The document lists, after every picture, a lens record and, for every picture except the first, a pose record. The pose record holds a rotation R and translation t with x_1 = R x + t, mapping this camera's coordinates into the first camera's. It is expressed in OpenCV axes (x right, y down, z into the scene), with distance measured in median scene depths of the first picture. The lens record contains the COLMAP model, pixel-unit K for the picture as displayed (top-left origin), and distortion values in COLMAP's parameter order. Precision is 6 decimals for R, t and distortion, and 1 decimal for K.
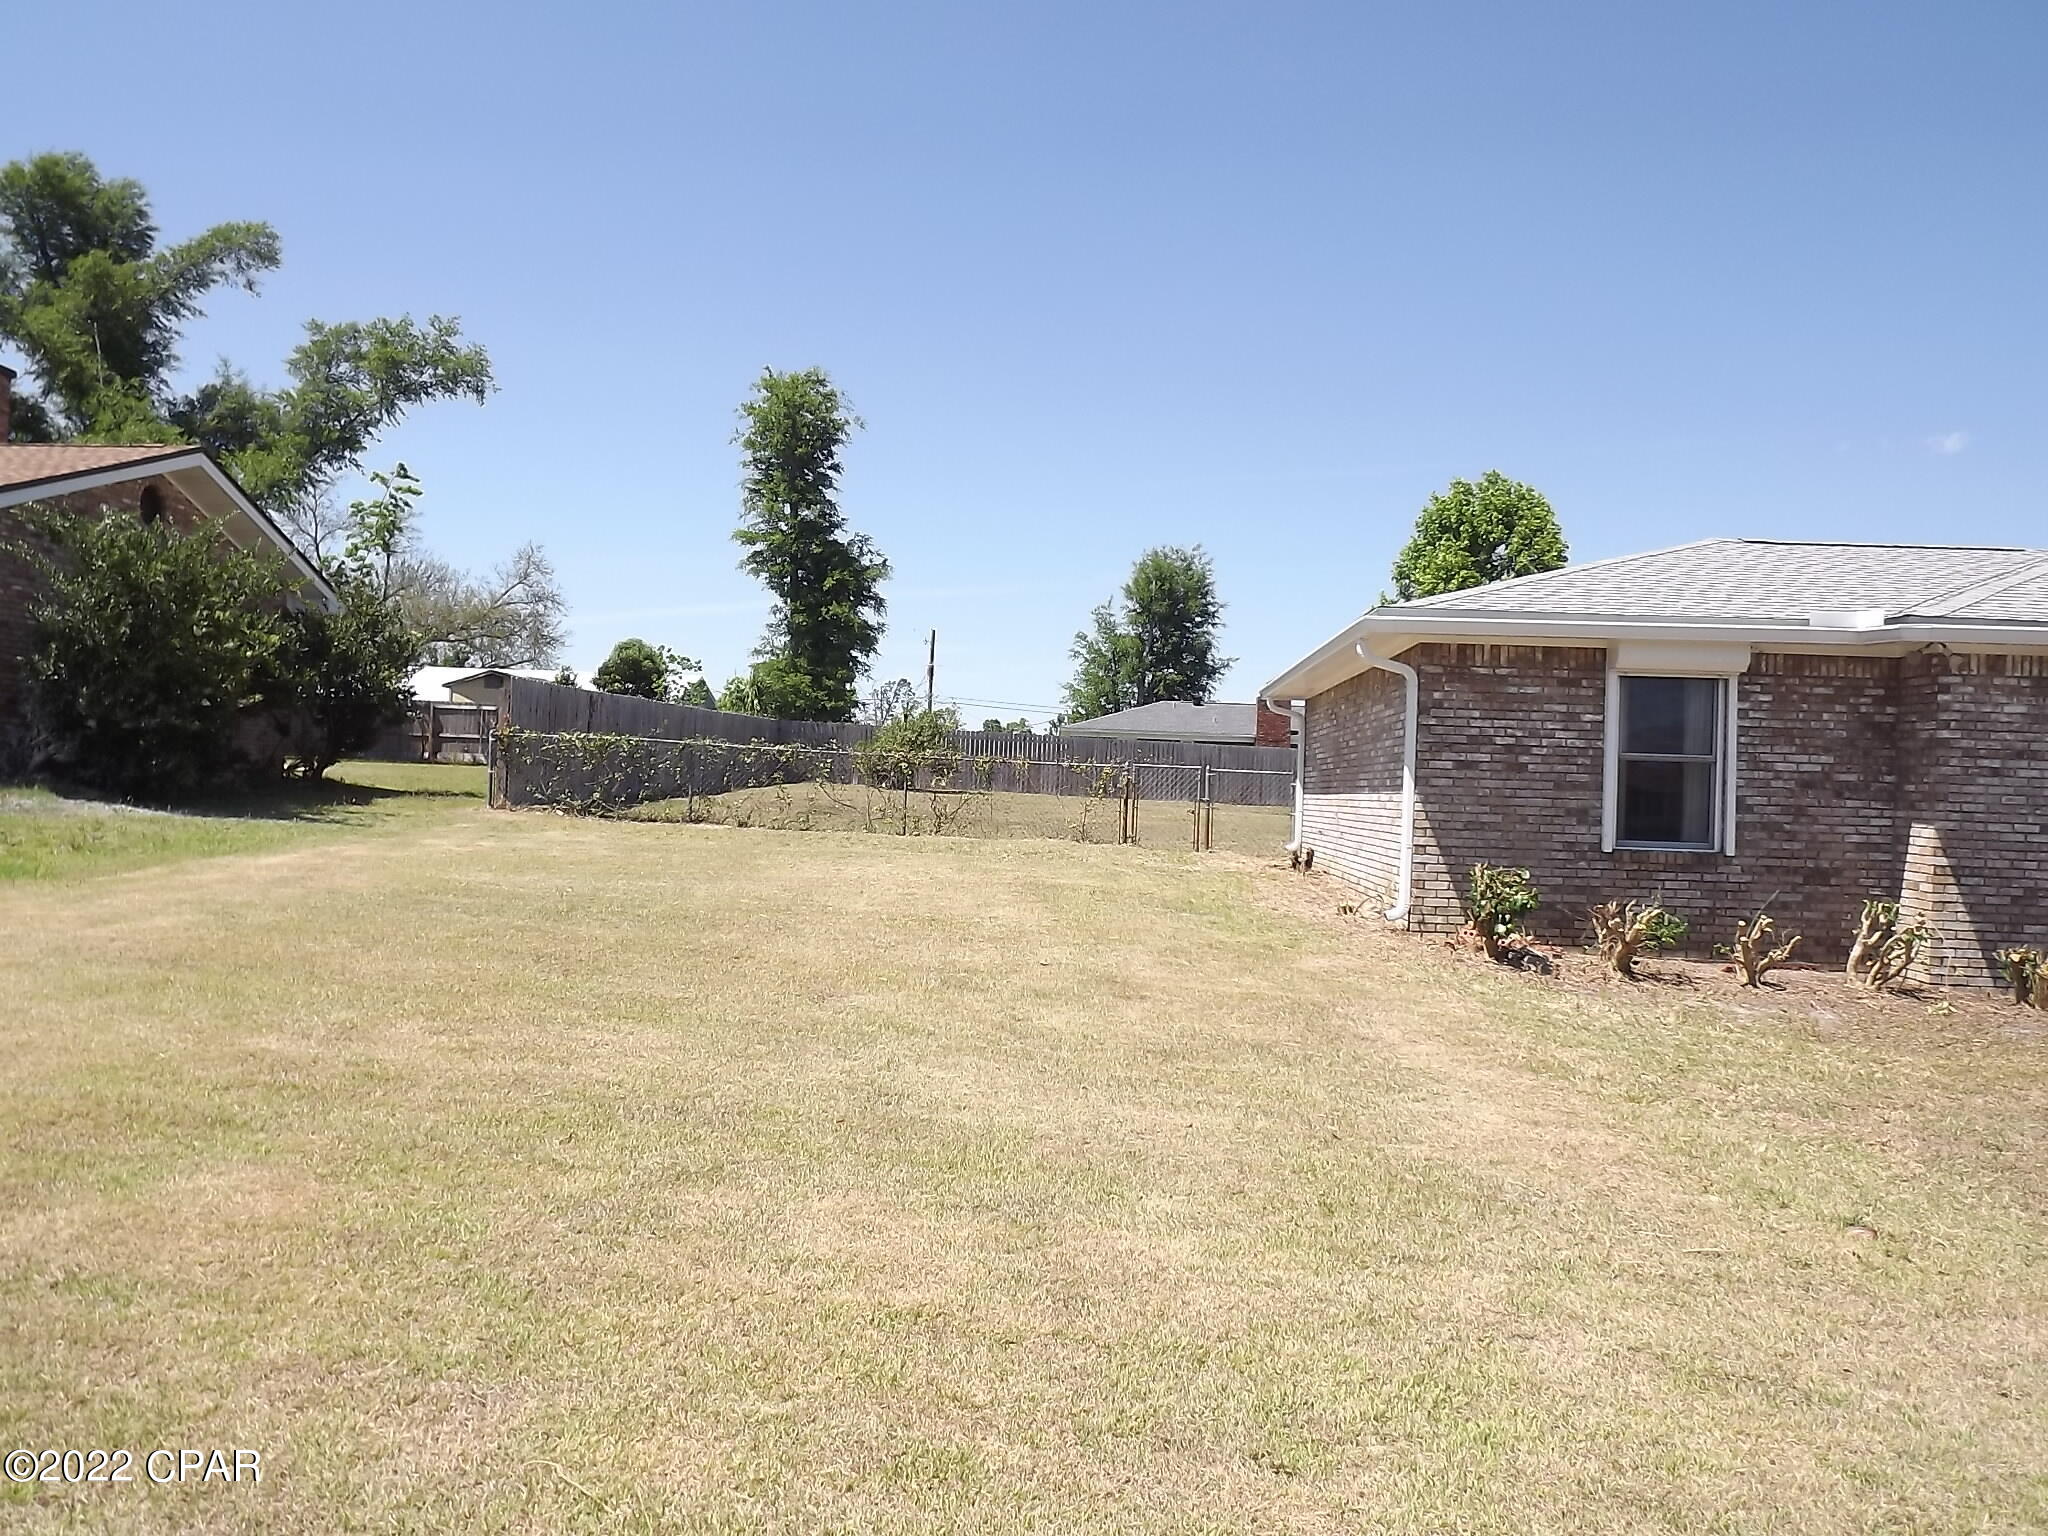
lens RADIAL K [[1507.6, 0, 973.1], [0, 1507.6, 767.9], [0, 0, 1]] dist [-0.059267, 0.016070]
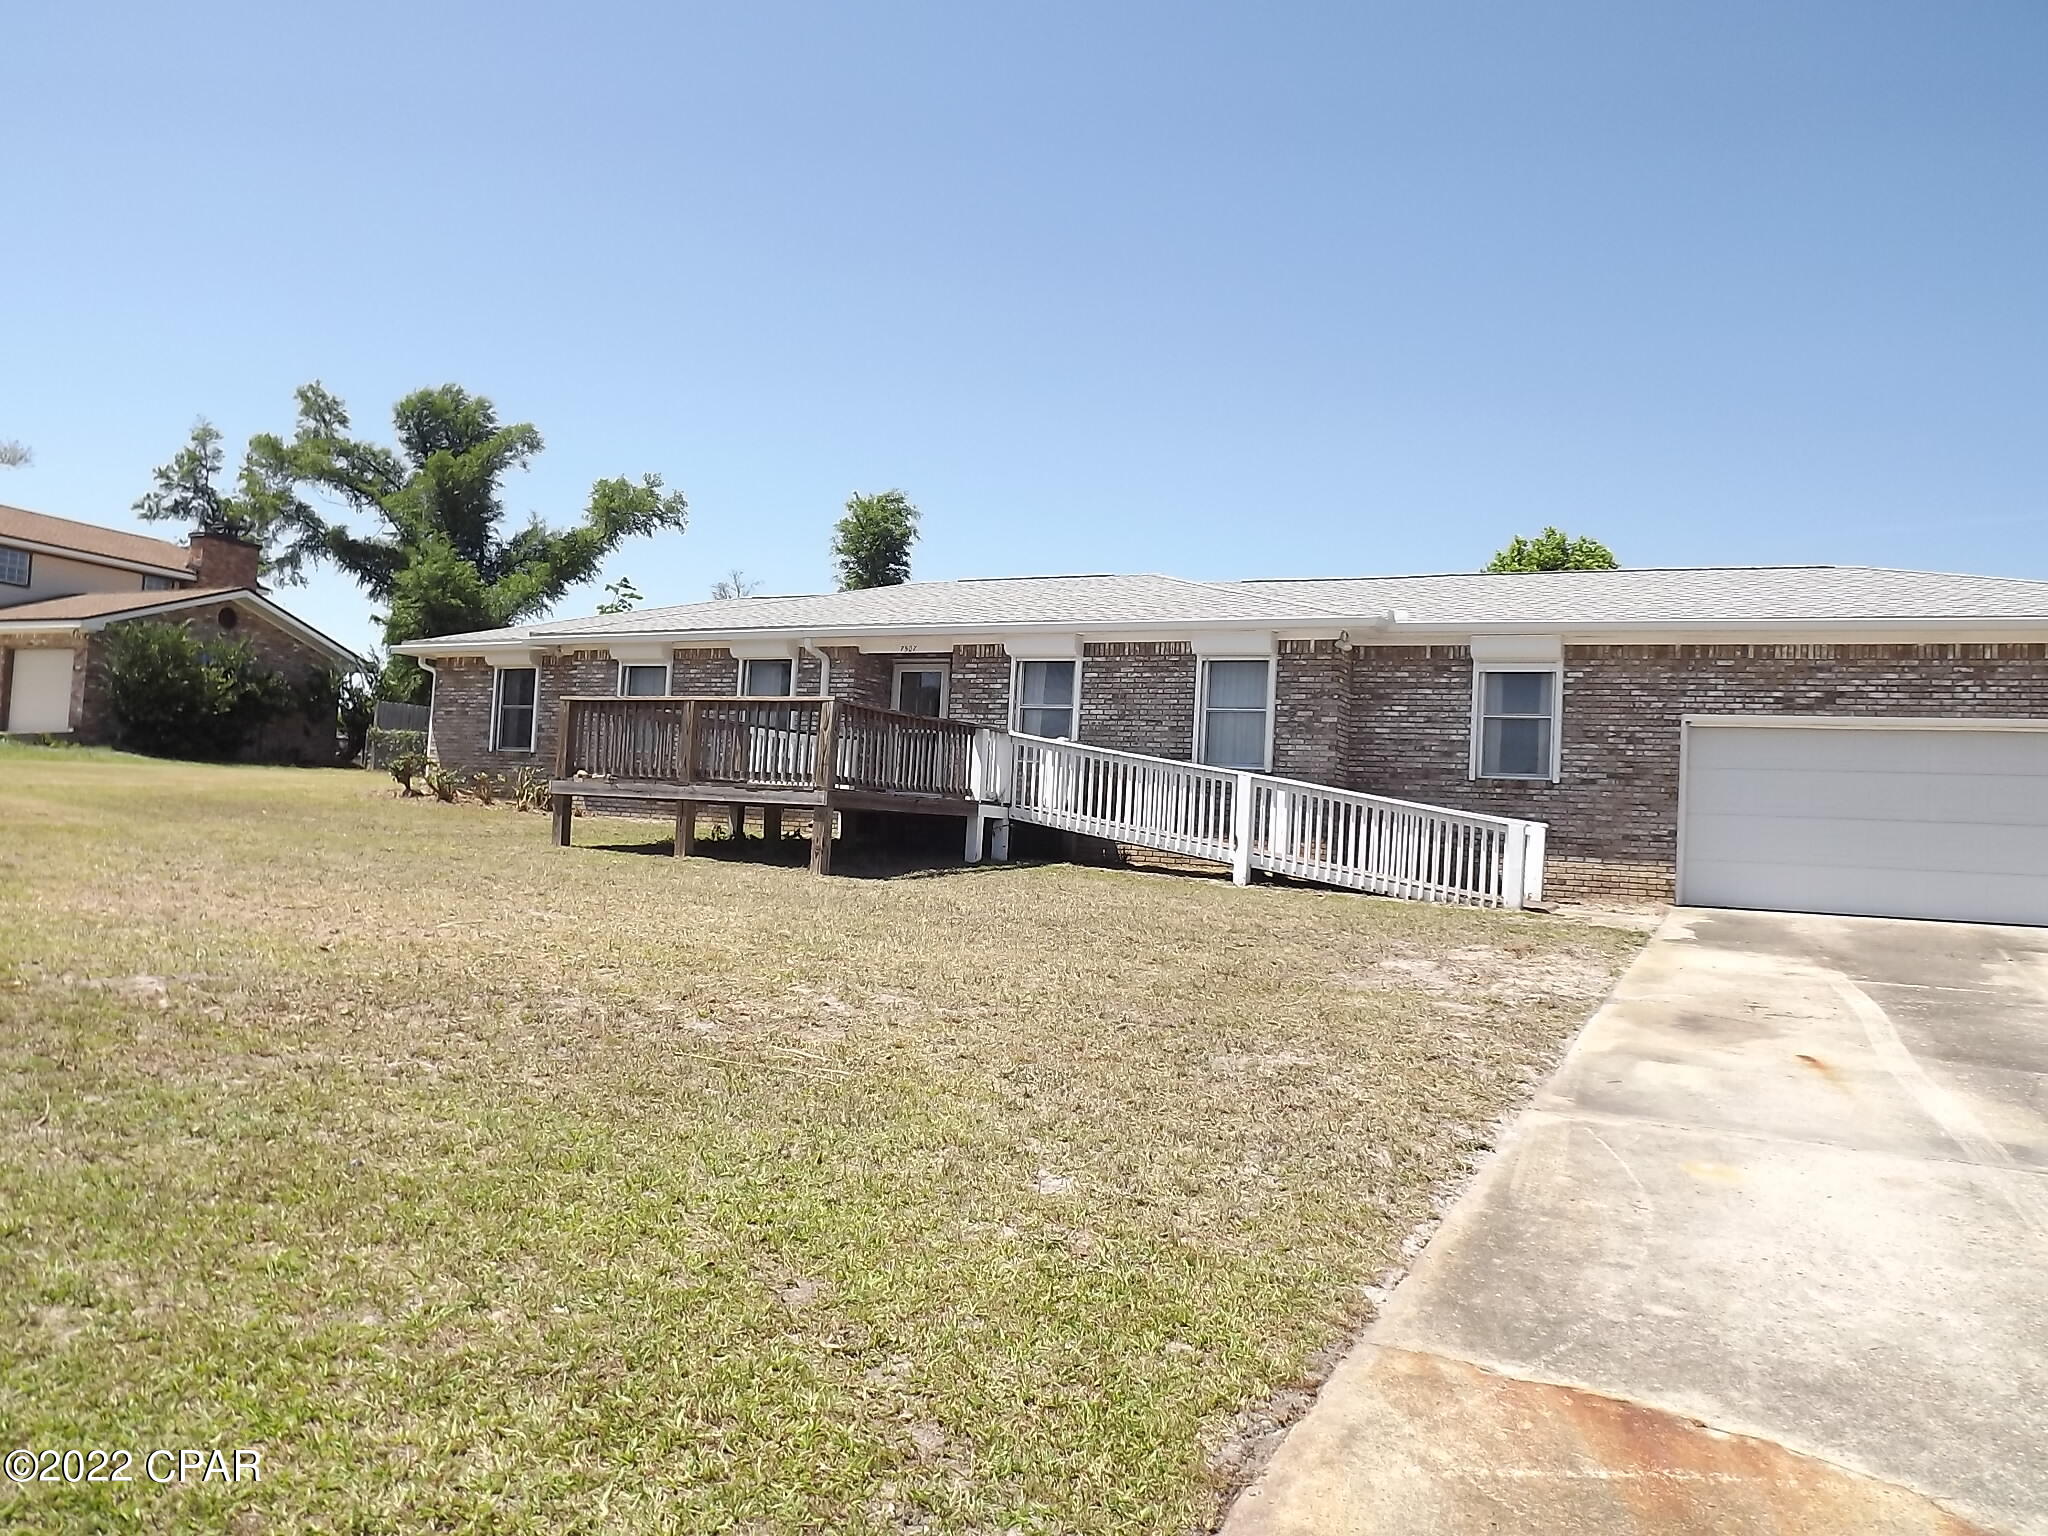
lens RADIAL K [[1507.6, 0, 1025.2], [0, 1507.6, 772.3], [0, 0, 1]] dist [-0.059267, 0.016070]
pose [[0.926412, -0.007623, -0.376434, 1.923470], [-0.011144, 0.998802, -0.047651, 0.177222], [0.376346, 0.048339, 0.925217, -0.675047]]
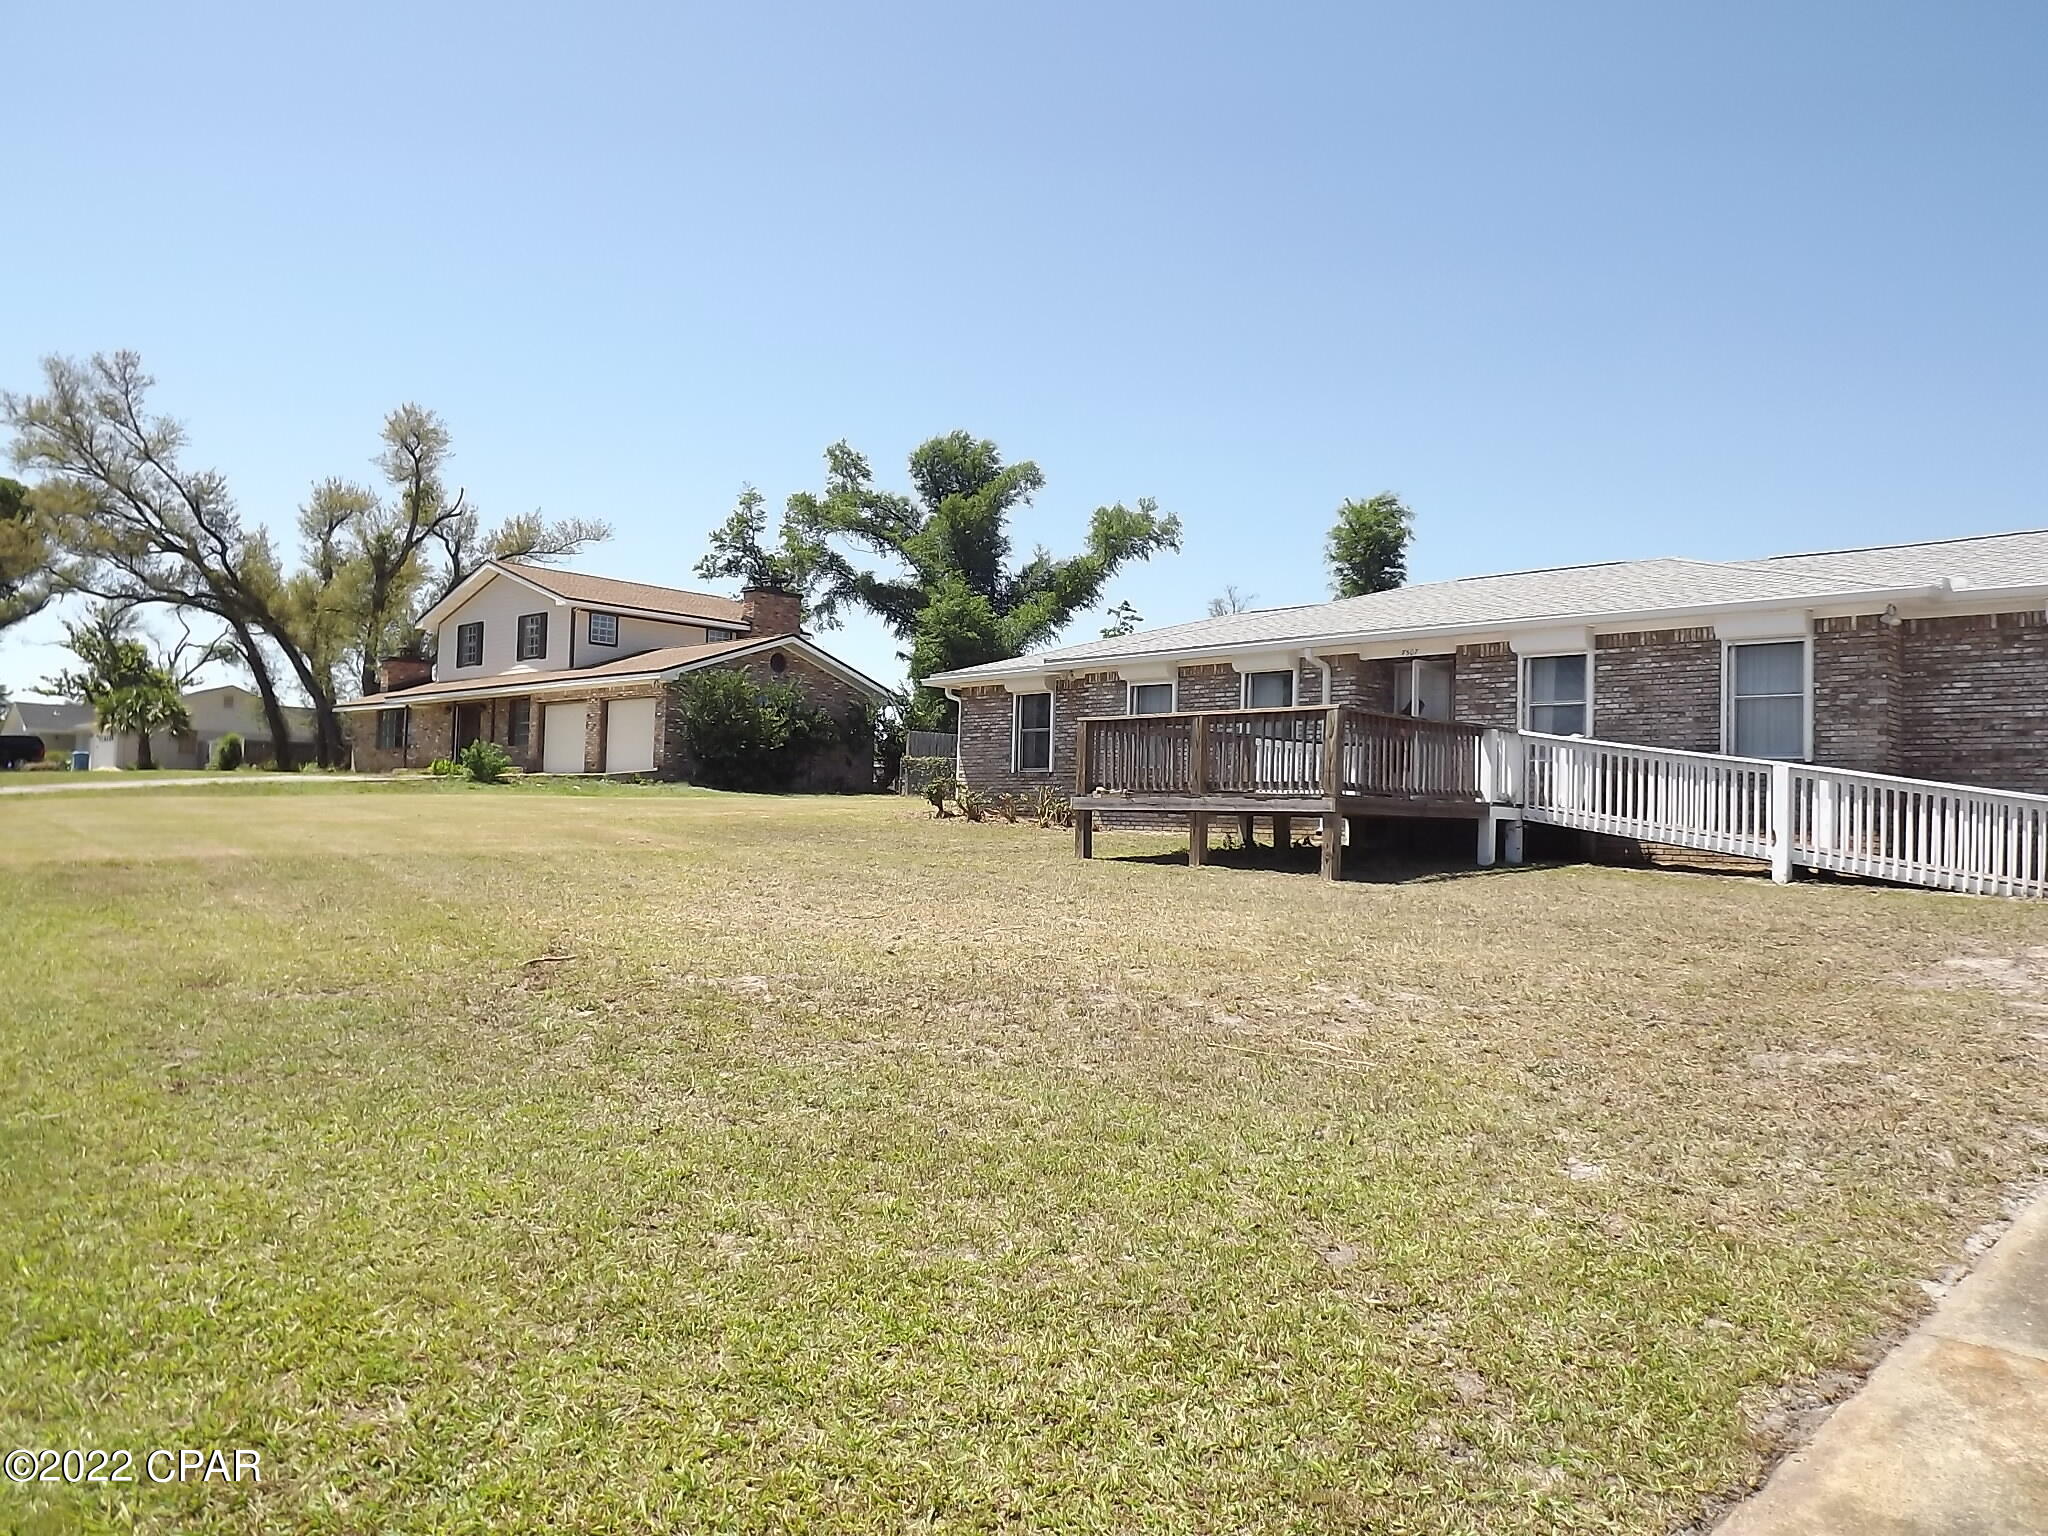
lens RADIAL K [[1507.6, 0, 1047.6], [0, 1507.6, 776.6], [0, 0, 1]] dist [-0.059267, 0.016070]
pose [[0.762905, -0.043266, -0.645061, 1.933731], [0.012566, 0.998562, -0.052115, 0.180328], [0.646388, 0.031653, 0.762352, -0.703205]]
